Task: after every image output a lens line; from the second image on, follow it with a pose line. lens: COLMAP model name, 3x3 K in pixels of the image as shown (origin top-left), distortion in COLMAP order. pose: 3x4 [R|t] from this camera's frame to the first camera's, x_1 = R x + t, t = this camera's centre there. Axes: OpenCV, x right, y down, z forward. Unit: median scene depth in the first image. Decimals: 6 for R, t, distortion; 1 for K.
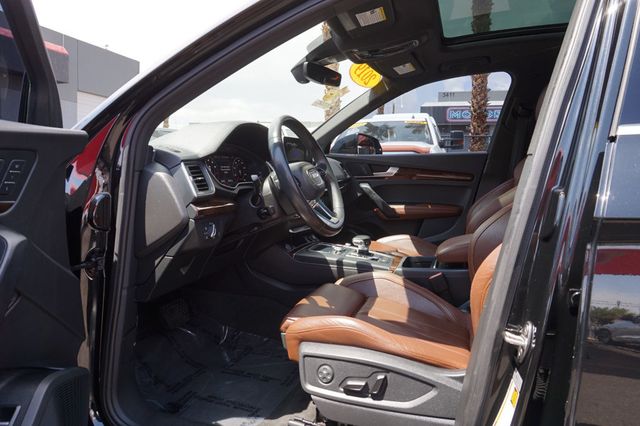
lens RADIAL K [[437.2, 0, 320.0], [0, 437.2, 213.0], [0, 0, 1]] dist [-0.044044, 0.051432]
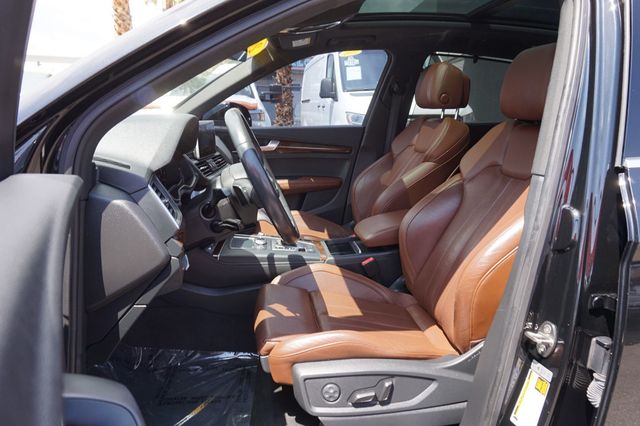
lens RADIAL K [[437.2, 0, 320.0], [0, 437.2, 213.0], [0, 0, 1]] dist [-0.044044, 0.051432]
pose [[0.895841, -0.096791, 0.433706, -0.360936], [0.042636, 0.990209, 0.132920, -0.146511], [-0.442326, -0.100584, 0.891196, 0.168115]]
